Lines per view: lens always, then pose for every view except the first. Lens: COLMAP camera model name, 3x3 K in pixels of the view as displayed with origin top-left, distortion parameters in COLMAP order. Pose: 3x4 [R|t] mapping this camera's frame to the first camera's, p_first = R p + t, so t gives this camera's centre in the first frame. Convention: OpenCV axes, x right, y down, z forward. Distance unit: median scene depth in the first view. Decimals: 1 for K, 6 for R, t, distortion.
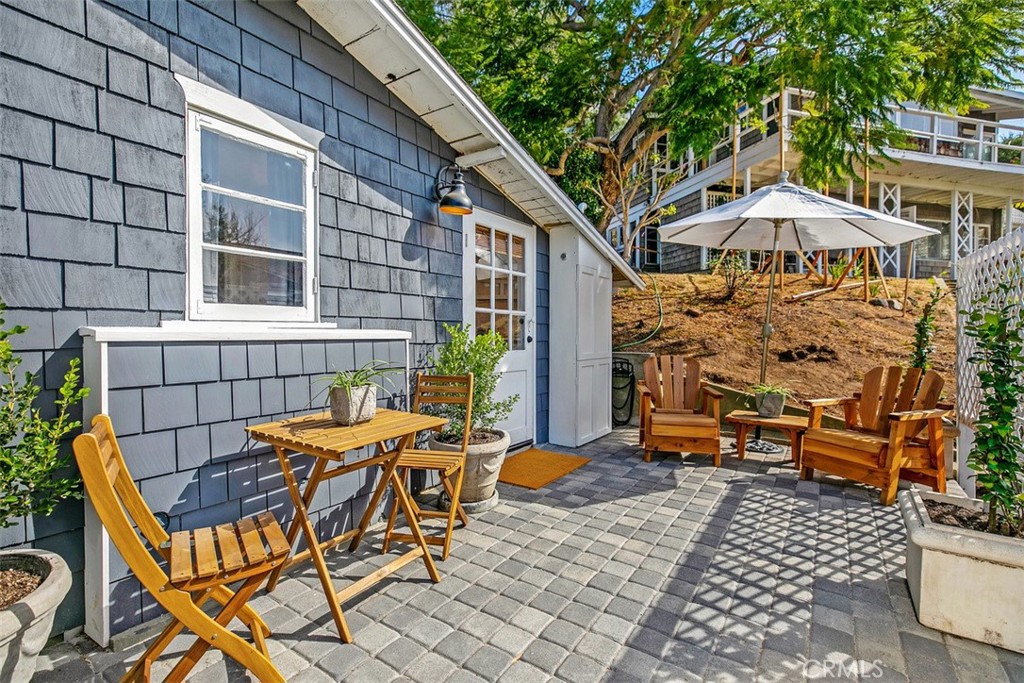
lens RADIAL K [[467.4, 0, 505.1], [0, 467.4, 342.6], [0, 0, 1]] dist [0.000686, 0.000074]
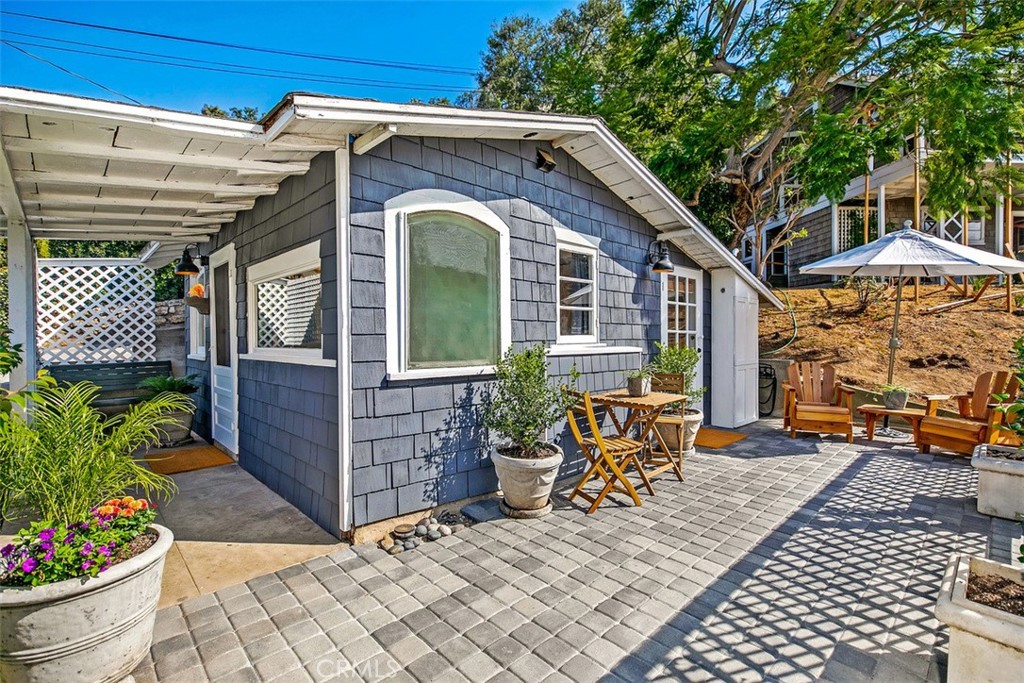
lens RADIAL K [[460.1, 0, 506.9], [0, 460.1, 344.8], [0, 0, 1]] dist [0.002606, -0.000171]
pose [[0.977208, -0.002995, -0.212263, -0.220442], [0.001826, 0.999982, -0.005705, -0.016935], [0.212276, 0.005188, 0.977196, -0.486855]]
